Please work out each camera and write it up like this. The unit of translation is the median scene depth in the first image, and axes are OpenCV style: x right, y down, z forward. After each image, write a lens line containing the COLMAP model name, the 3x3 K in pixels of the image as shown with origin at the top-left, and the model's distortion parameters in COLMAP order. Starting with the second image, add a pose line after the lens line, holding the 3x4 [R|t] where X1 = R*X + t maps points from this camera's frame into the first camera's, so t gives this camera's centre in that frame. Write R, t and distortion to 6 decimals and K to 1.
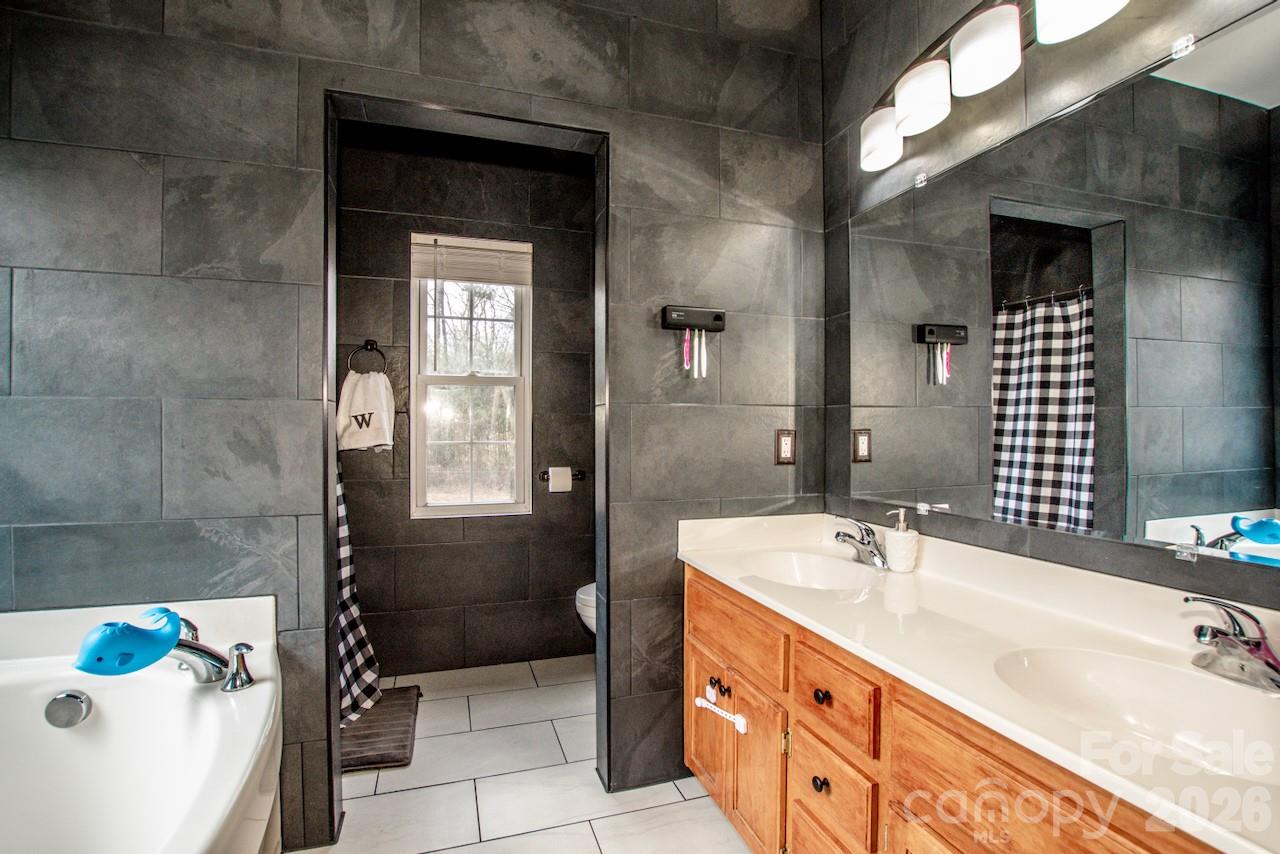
lens RADIAL K [[590.5, 0, 644.0], [0, 590.5, 429.4], [0, 0, 1]] dist [-0.039613, 0.006713]
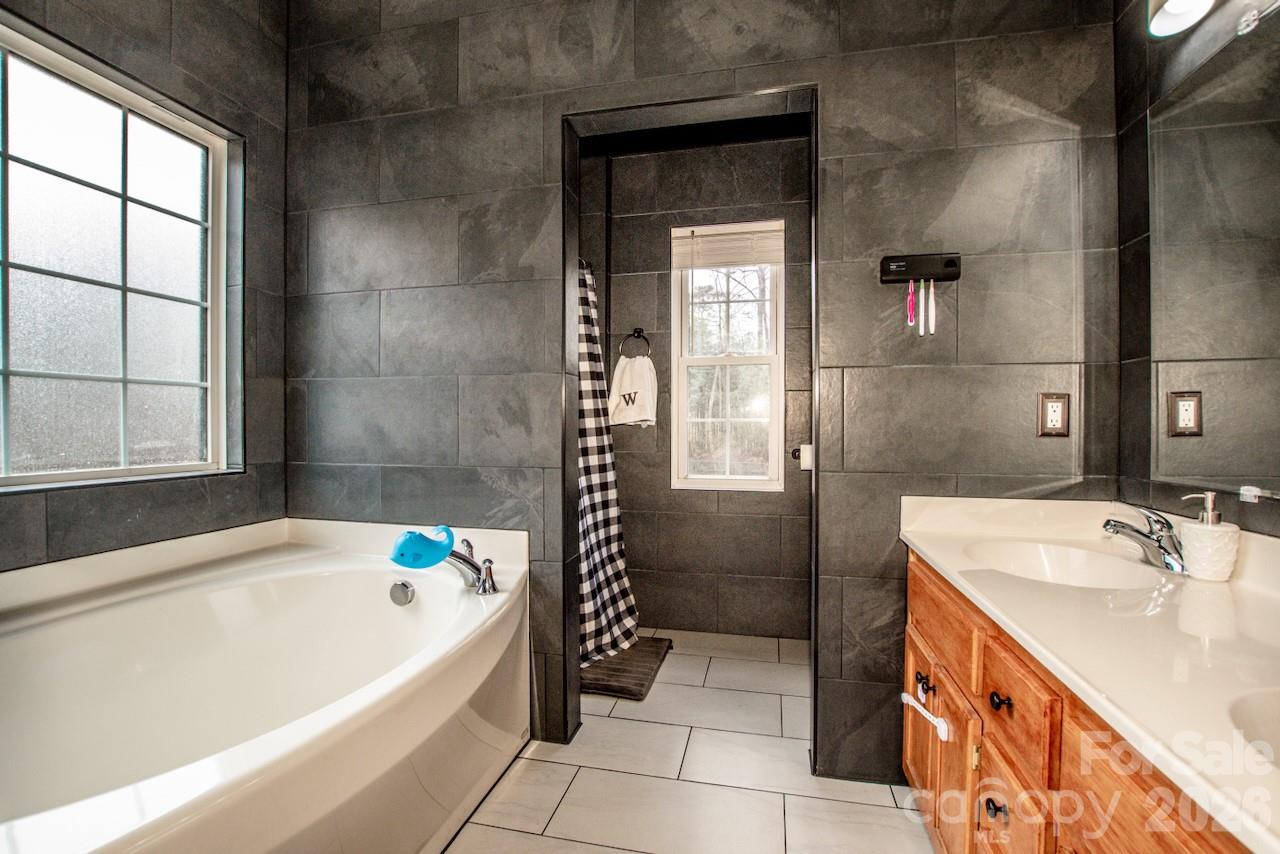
lens RADIAL K [[590.5, 0, 644.0], [0, 590.5, 429.4], [0, 0, 1]] dist [-0.039613, 0.006713]
pose [[0.852804, 0.002996, -0.522222, 0.195843], [0.000397, 0.999980, 0.006385, 0.049106], [0.522231, -0.005653, 0.852786, 0.041733]]
